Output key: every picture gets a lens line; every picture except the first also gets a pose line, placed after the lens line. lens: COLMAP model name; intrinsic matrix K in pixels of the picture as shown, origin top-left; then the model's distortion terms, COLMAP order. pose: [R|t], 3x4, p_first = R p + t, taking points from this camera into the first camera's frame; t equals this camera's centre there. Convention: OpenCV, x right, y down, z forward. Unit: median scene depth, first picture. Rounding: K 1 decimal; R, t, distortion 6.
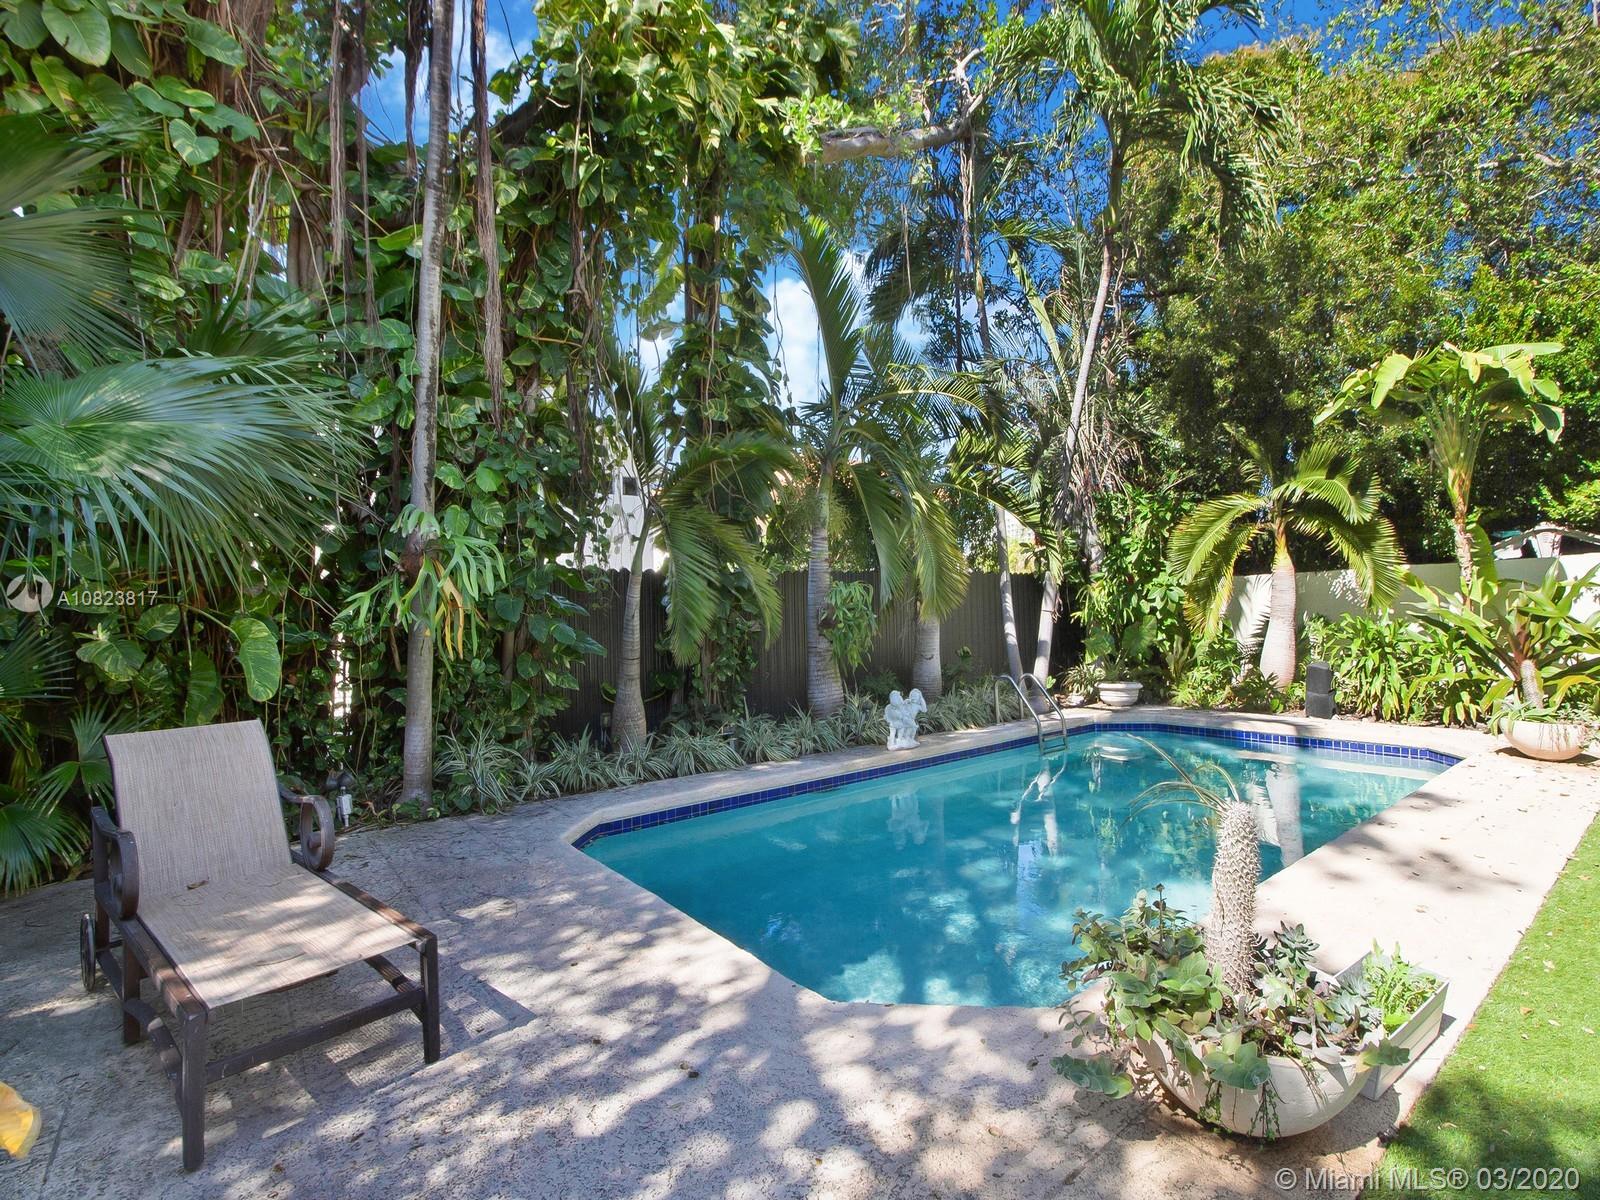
lens RADIAL K [[751.7, 0, 803.2], [0, 751.7, 597.3], [0, 0, 1]] dist [0.001305, 0.000126]
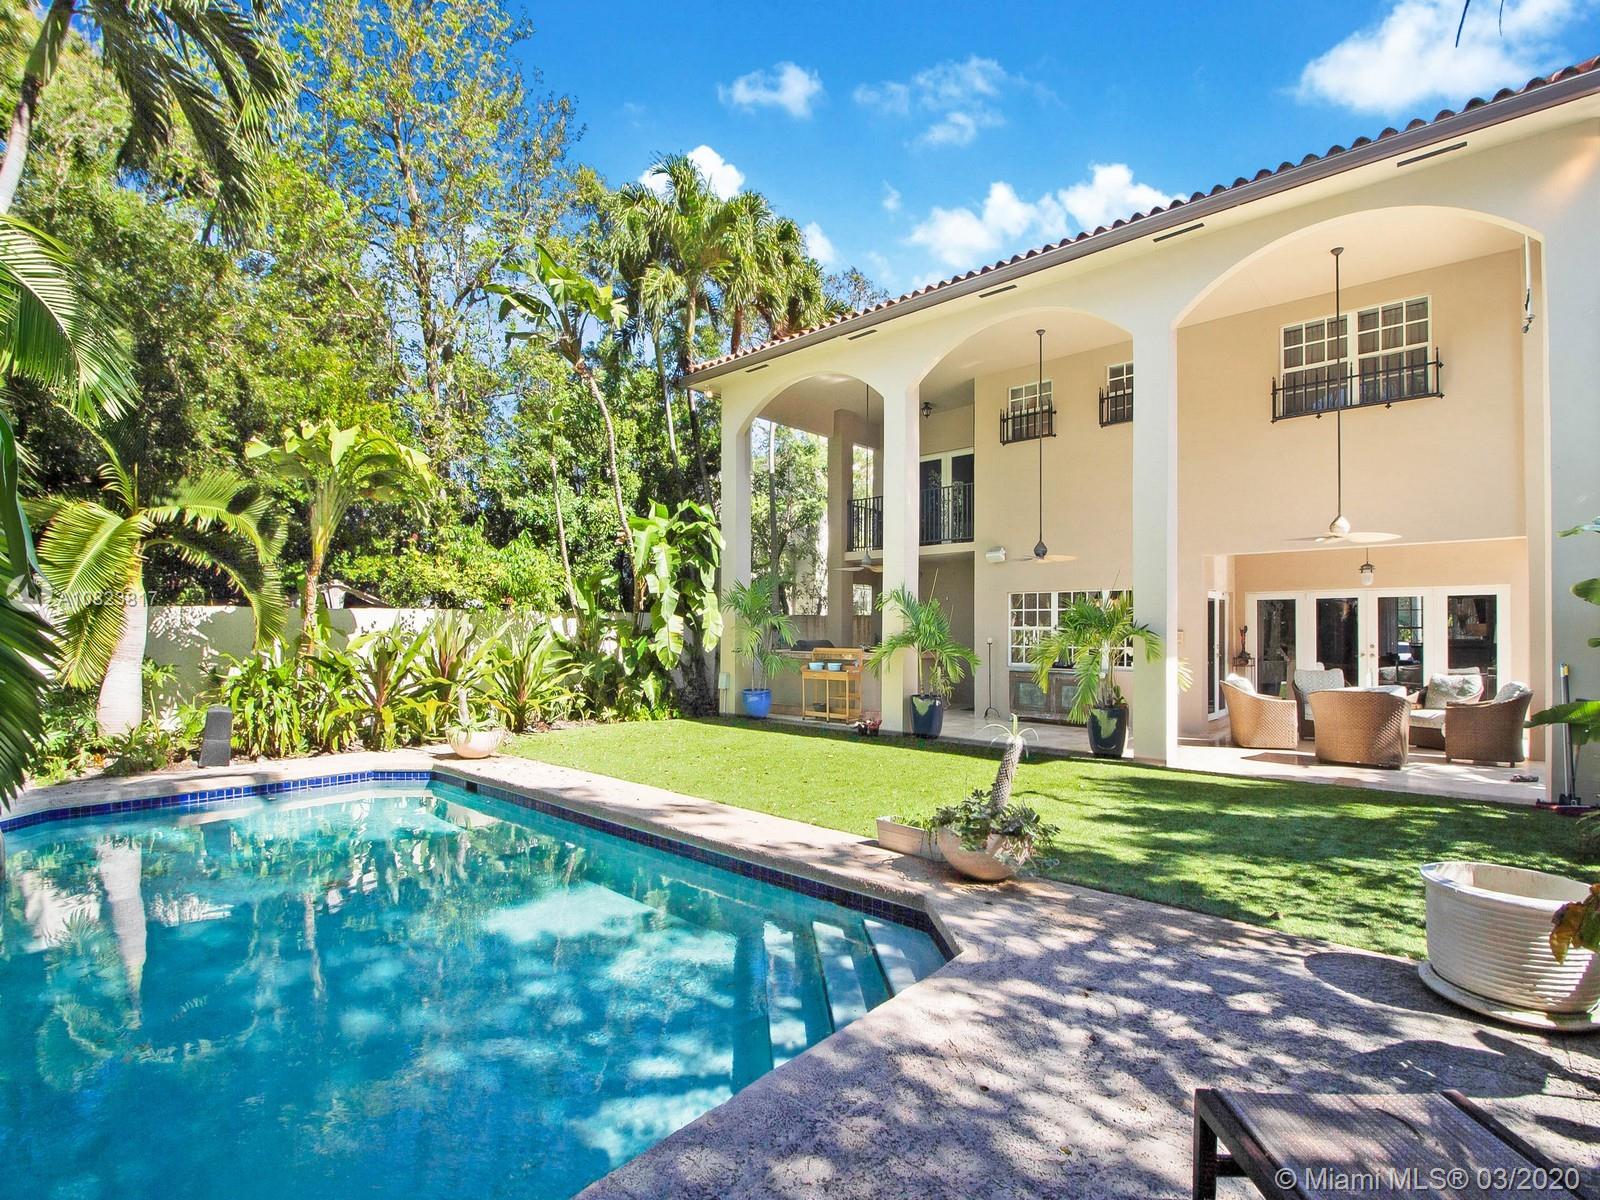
lens RADIAL K [[751.7, 0, 803.2], [0, 751.7, 597.3], [0, 0, 1]] dist [0.001305, 0.000126]
pose [[-0.163367, 0.075223, 0.983693, -0.418712], [-0.019655, 0.996643, -0.079478, 0.012891], [-0.986370, -0.032319, -0.161340, 0.509717]]
